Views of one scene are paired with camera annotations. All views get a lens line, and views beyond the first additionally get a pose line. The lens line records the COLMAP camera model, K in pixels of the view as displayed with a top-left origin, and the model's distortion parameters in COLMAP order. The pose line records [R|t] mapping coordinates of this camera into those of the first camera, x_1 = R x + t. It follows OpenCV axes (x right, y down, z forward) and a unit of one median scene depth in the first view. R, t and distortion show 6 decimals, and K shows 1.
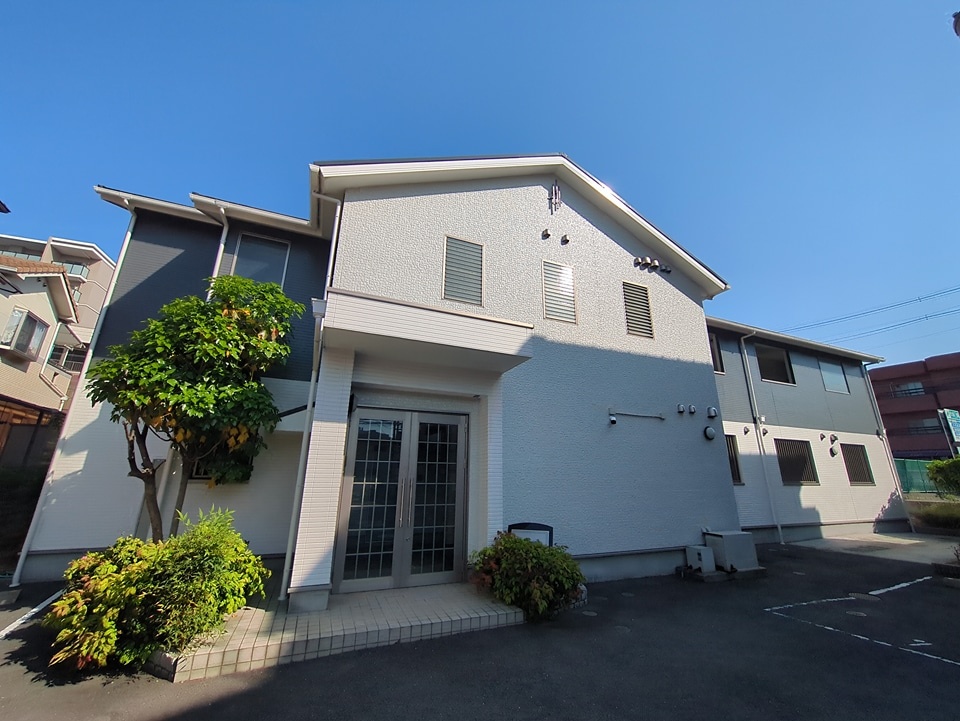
lens RADIAL K [[378.8, 0, 480.2], [0, 378.8, 361.2], [0, 0, 1]] dist [-0.004348, -0.000175]
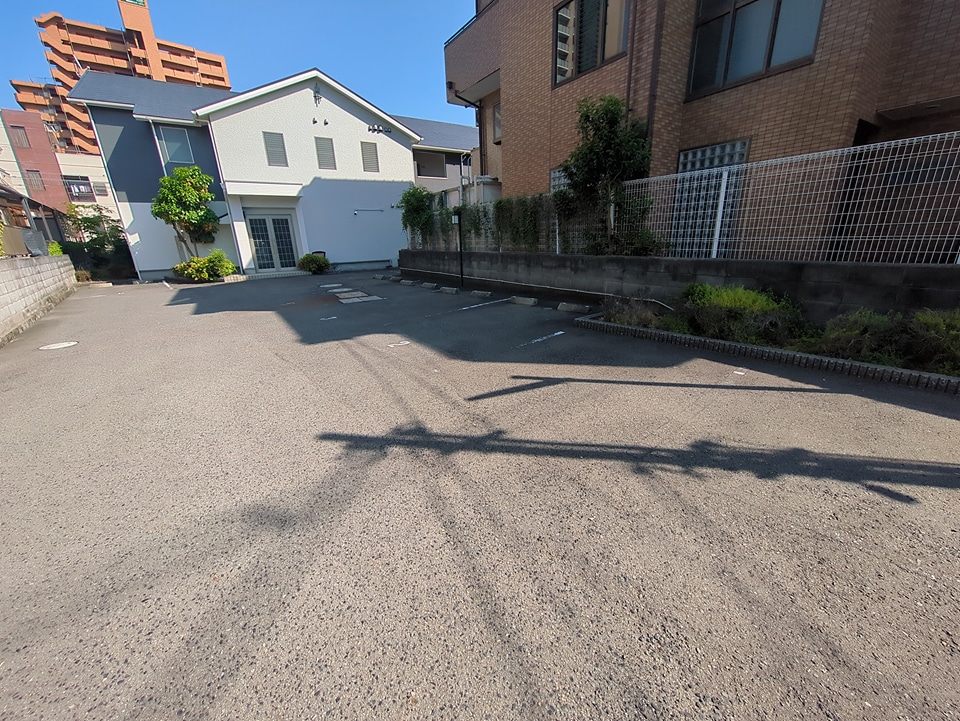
lens RADIAL K [[378.8, 0, 478.9], [0, 378.8, 363.8], [0, 0, 1]] dist [-0.004348, -0.000175]
pose [[0.982620, -0.097298, 0.158088, 0.817011], [-0.010851, 0.820064, 0.572169, -0.589795], [-0.185313, -0.563940, 0.804755, -2.198145]]
